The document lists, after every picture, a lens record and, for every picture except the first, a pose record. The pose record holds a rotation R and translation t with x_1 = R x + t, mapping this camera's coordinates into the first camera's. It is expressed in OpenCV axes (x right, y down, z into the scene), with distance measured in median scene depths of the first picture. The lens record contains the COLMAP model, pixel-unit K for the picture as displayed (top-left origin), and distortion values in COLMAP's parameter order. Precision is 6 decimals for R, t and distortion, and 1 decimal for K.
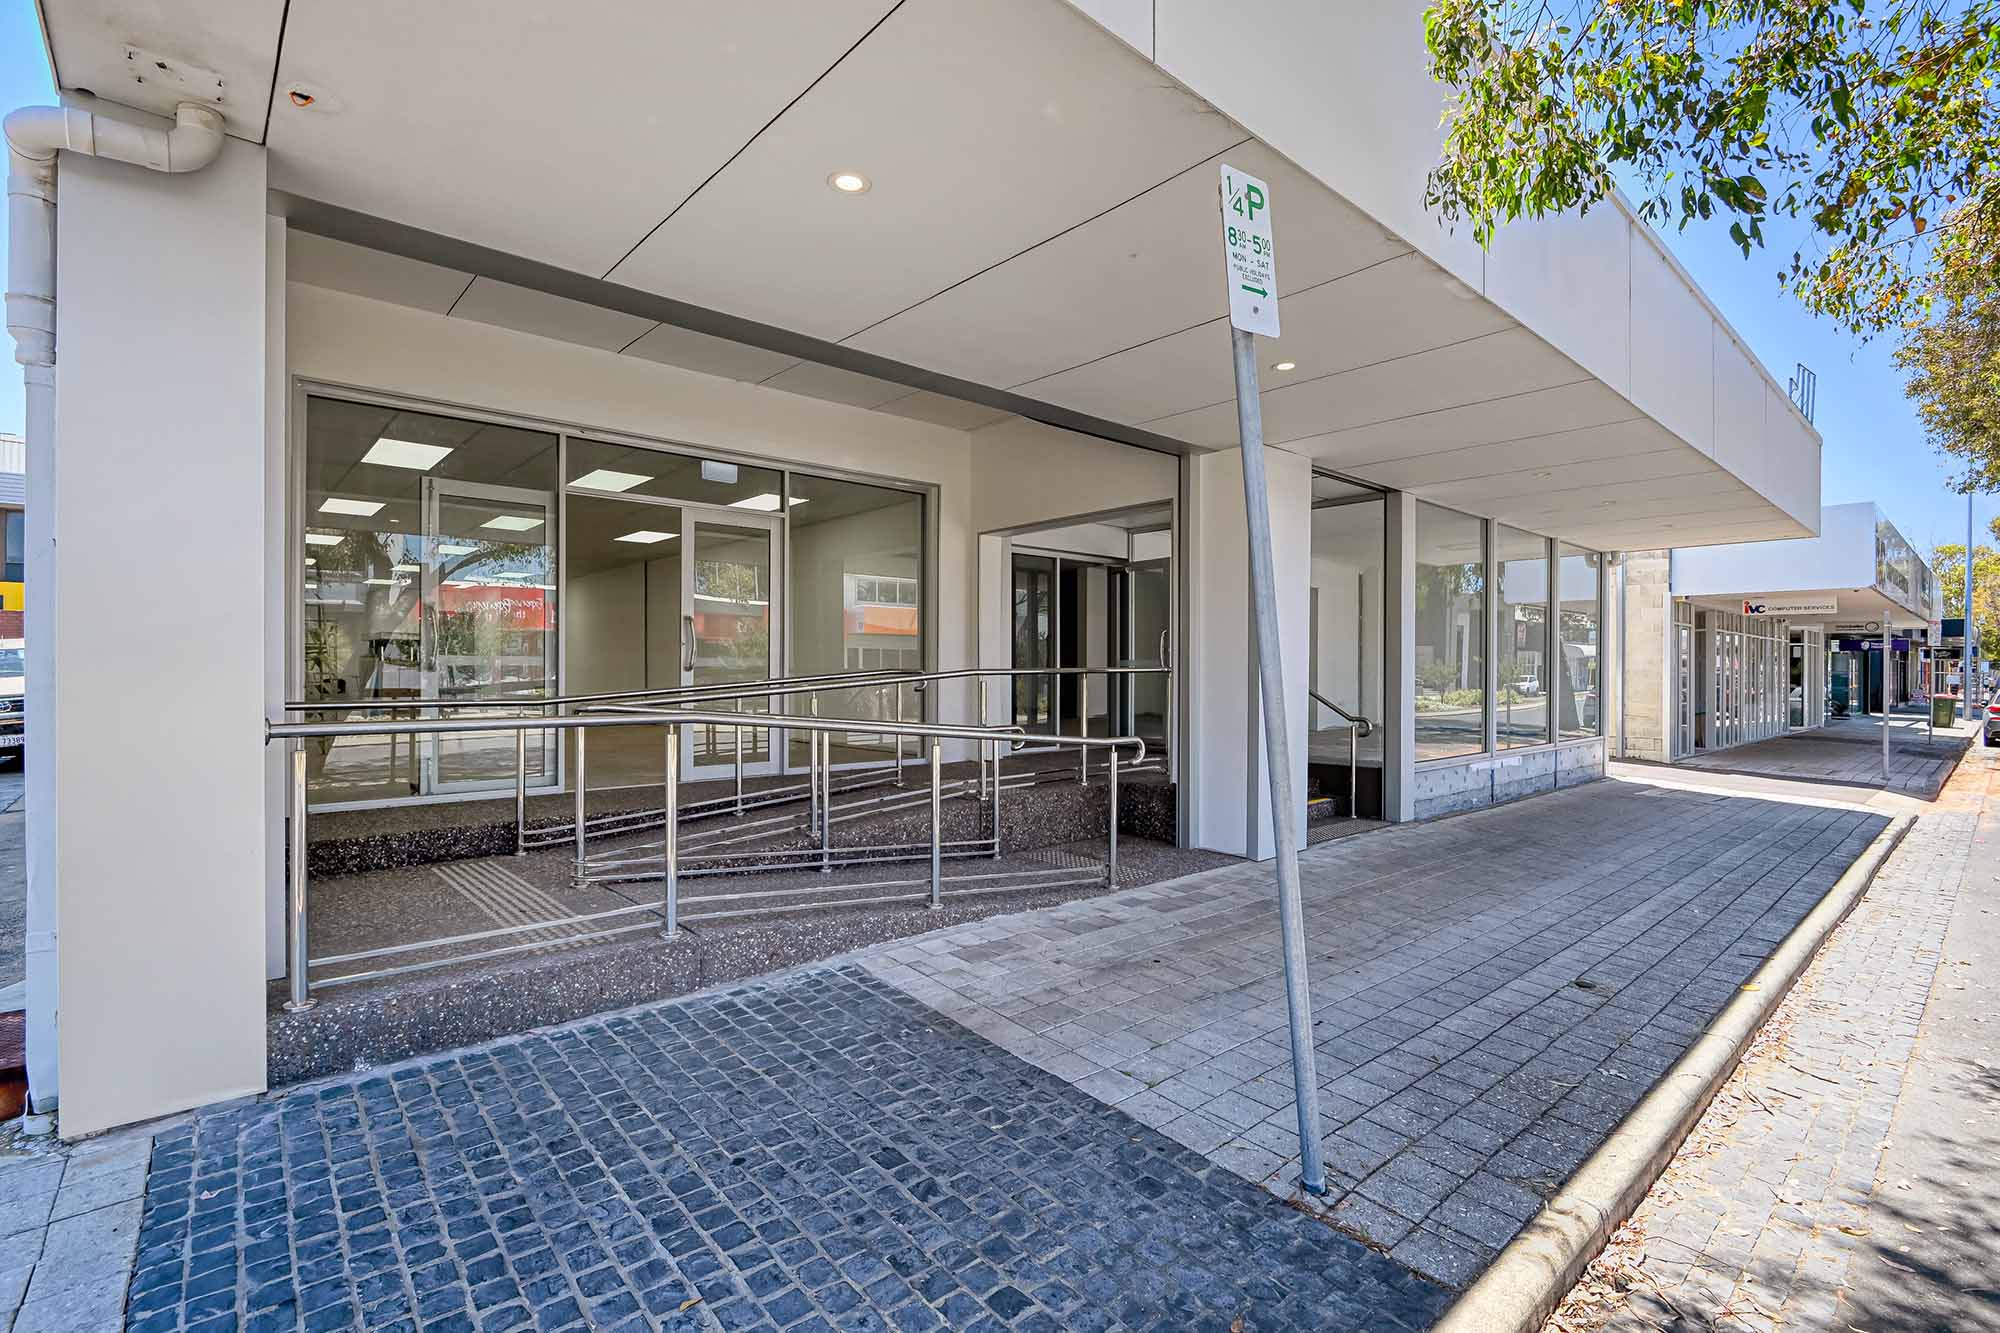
lens RADIAL K [[919.6, 0, 998.0], [0, 919.6, 667.9], [0, 0, 1]] dist [-0.002227, -0.001183]
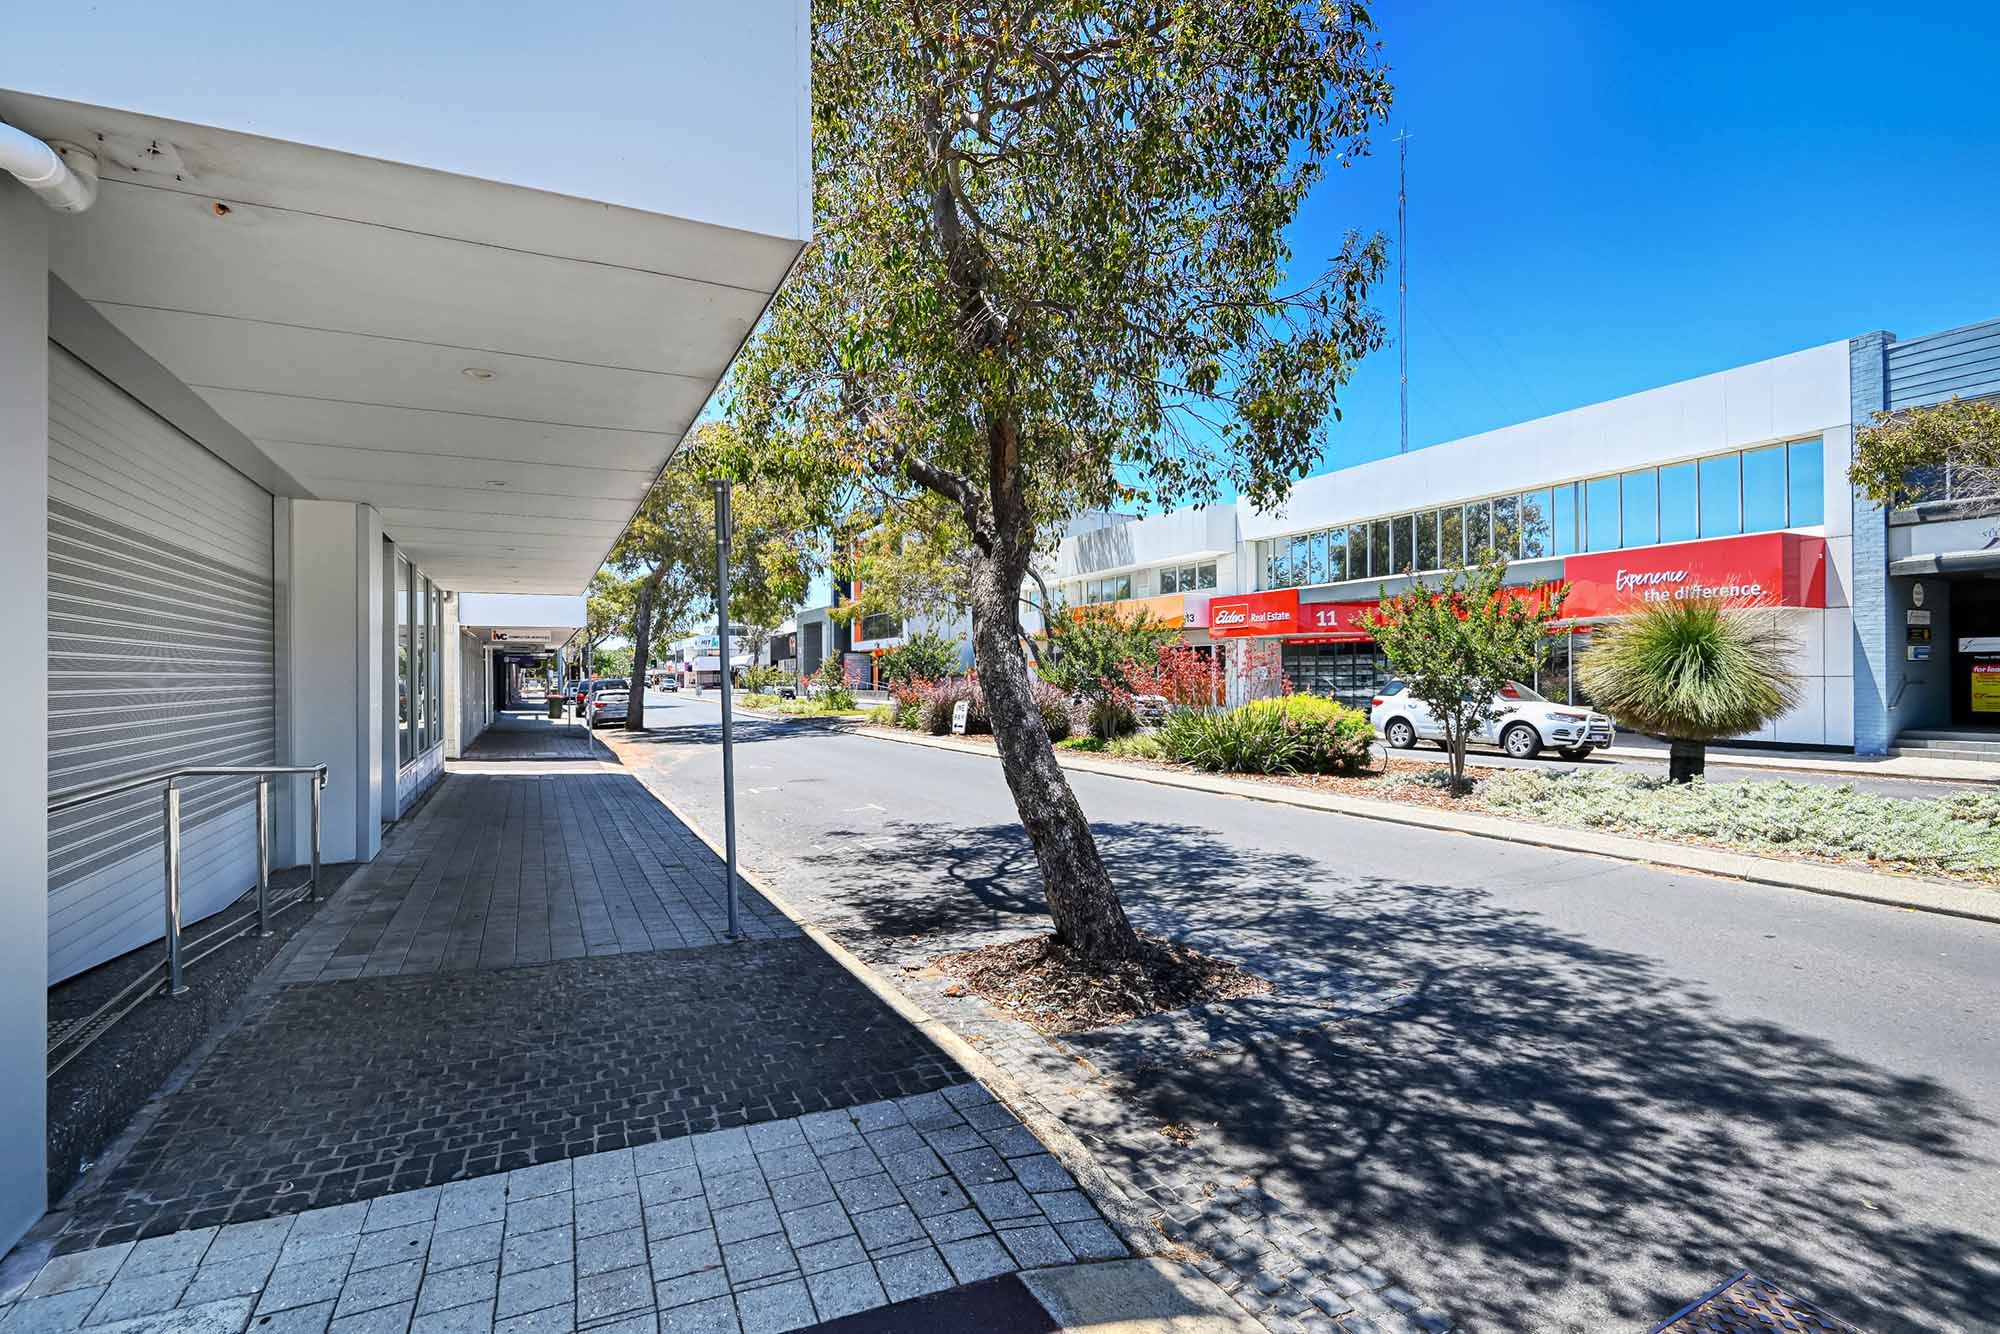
lens RADIAL K [[919.6, 0, 996.9], [0, 919.6, 667.2], [0, 0, 1]] dist [-0.002227, -0.001183]
pose [[0.248006, -0.003091, 0.968754, -1.065014], [0.010302, 0.999947, 0.000553, -0.049751], [-0.968704, 0.009843, 0.248025, -0.106294]]
